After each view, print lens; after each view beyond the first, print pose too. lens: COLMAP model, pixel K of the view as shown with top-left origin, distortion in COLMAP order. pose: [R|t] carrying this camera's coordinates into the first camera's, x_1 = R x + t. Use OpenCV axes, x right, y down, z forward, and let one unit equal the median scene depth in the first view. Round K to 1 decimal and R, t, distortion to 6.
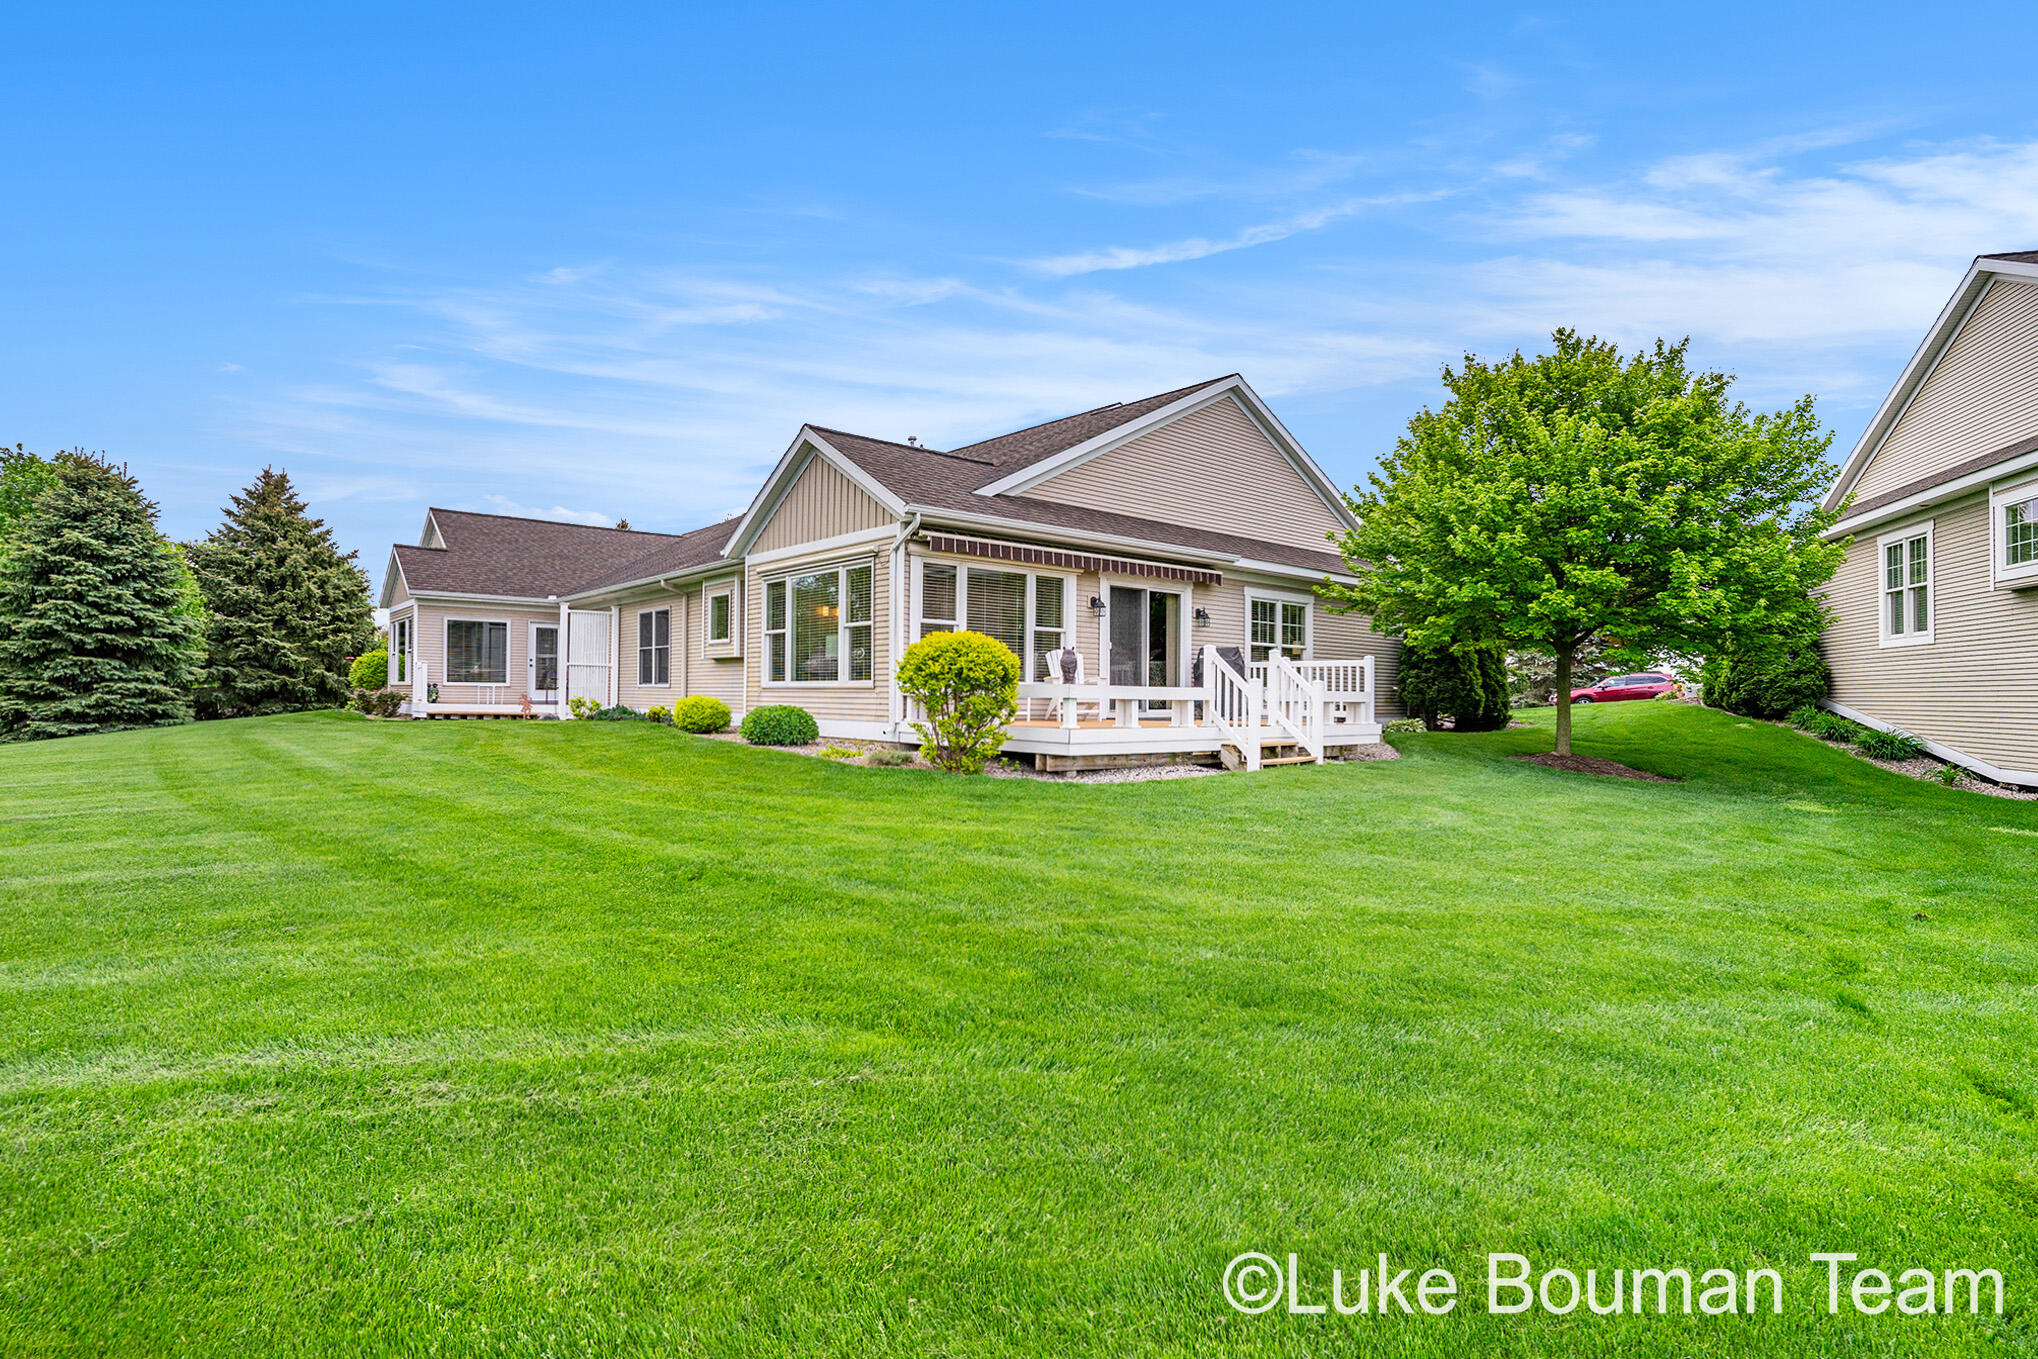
lens RADIAL K [[1019.5, 0, 1019.0], [0, 1019.5, 679.5], [0, 0, 1]] dist [-0.087126, 0.033919]
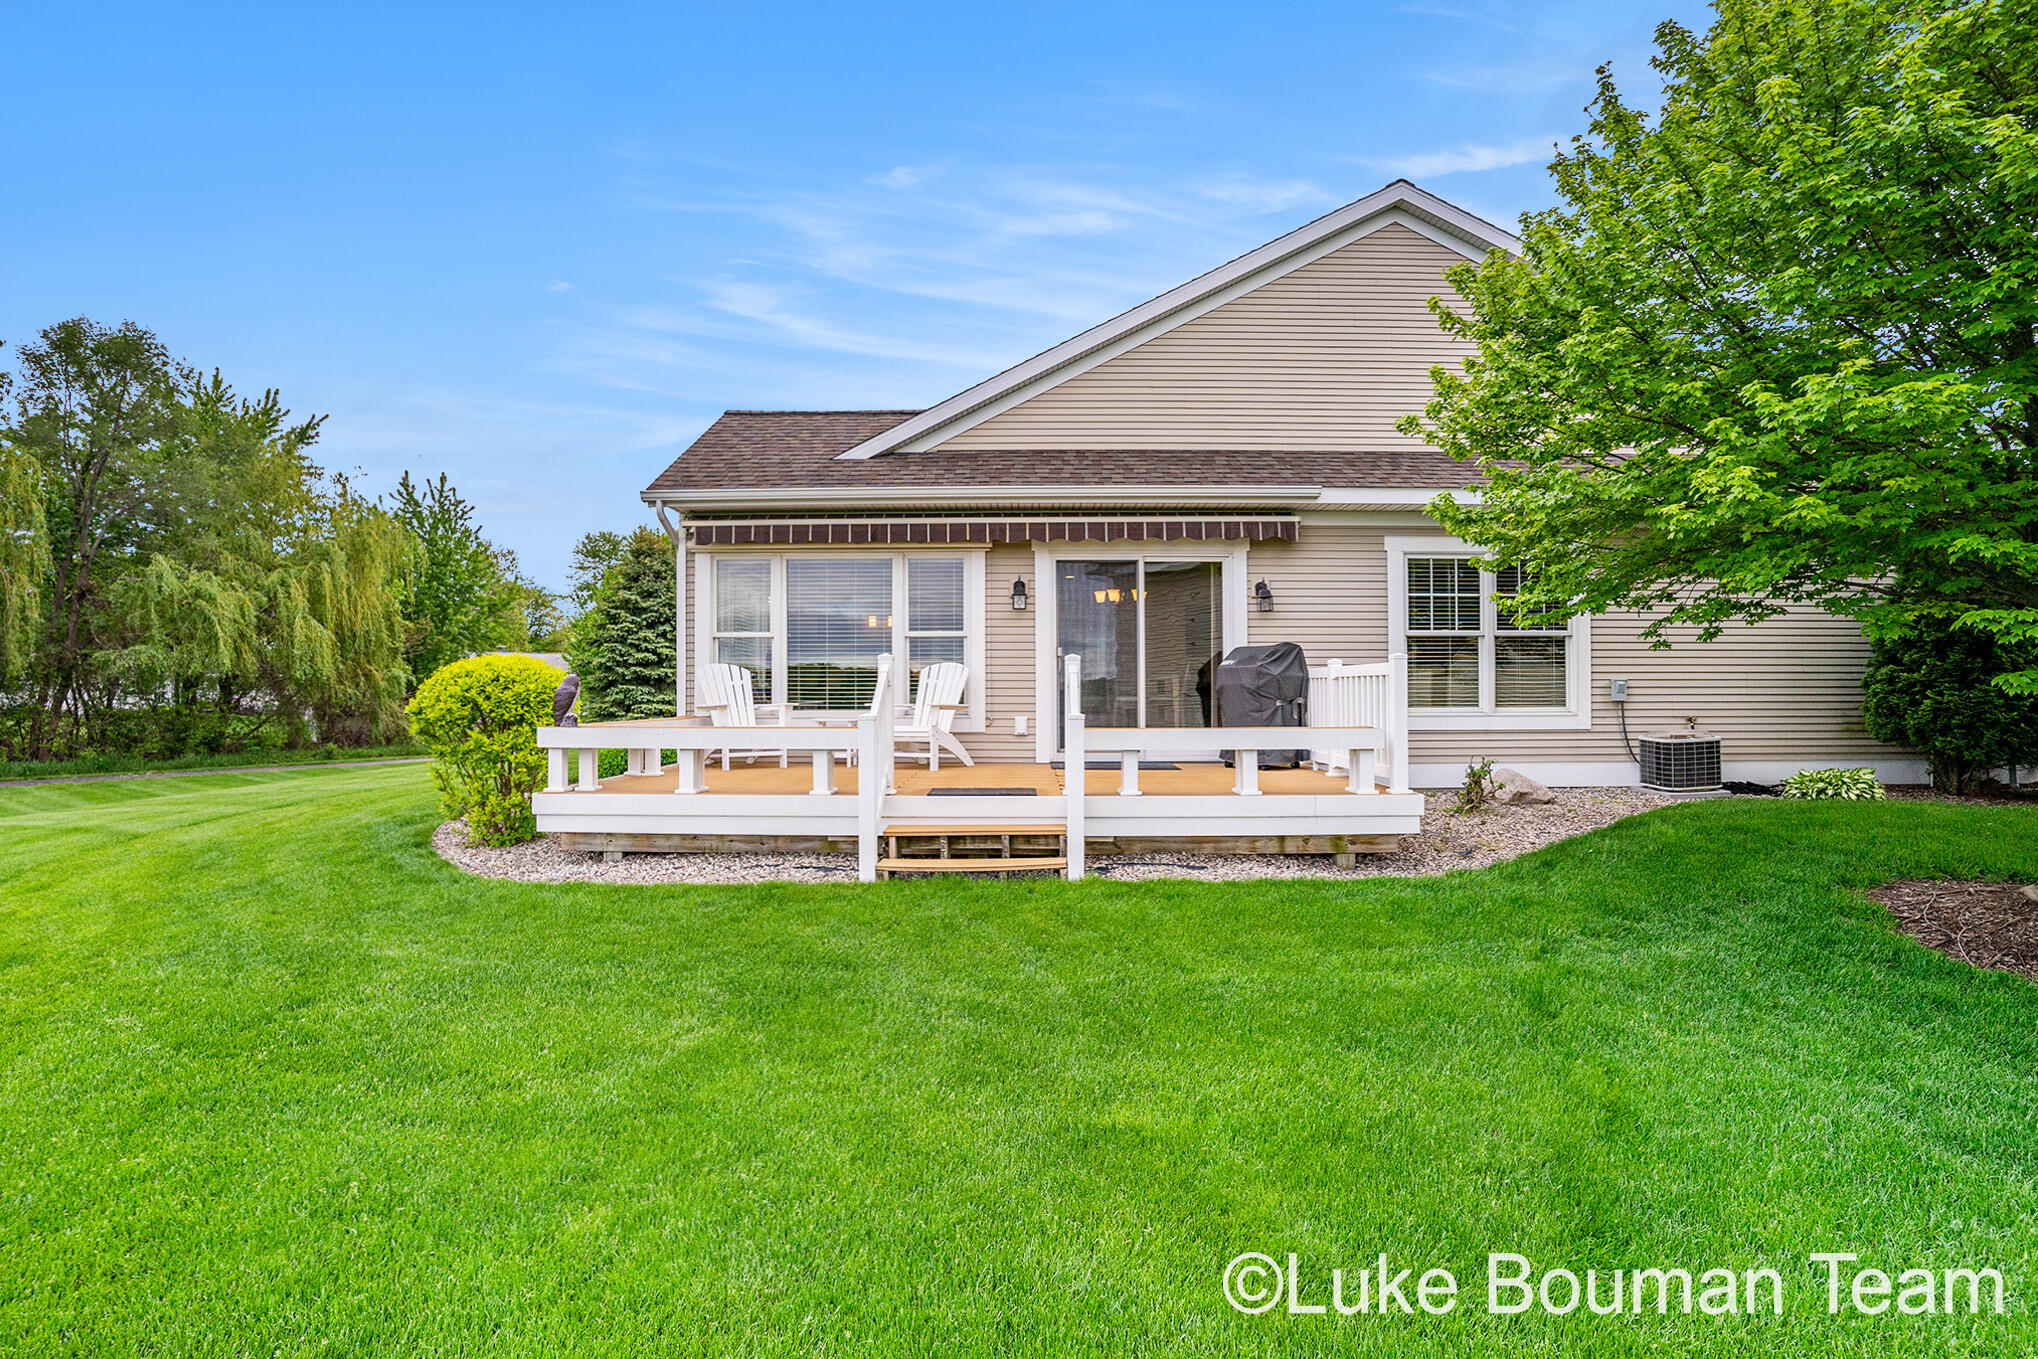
lens RADIAL K [[1019.5, 0, 1019.0], [0, 1019.5, 679.5], [0, 0, 1]] dist [-0.087126, 0.033919]
pose [[0.745477, -0.022364, -0.666156, 0.442109], [0.021834, 0.999720, -0.009128, -0.009170], [0.666174, -0.007740, 0.745756, 0.425281]]
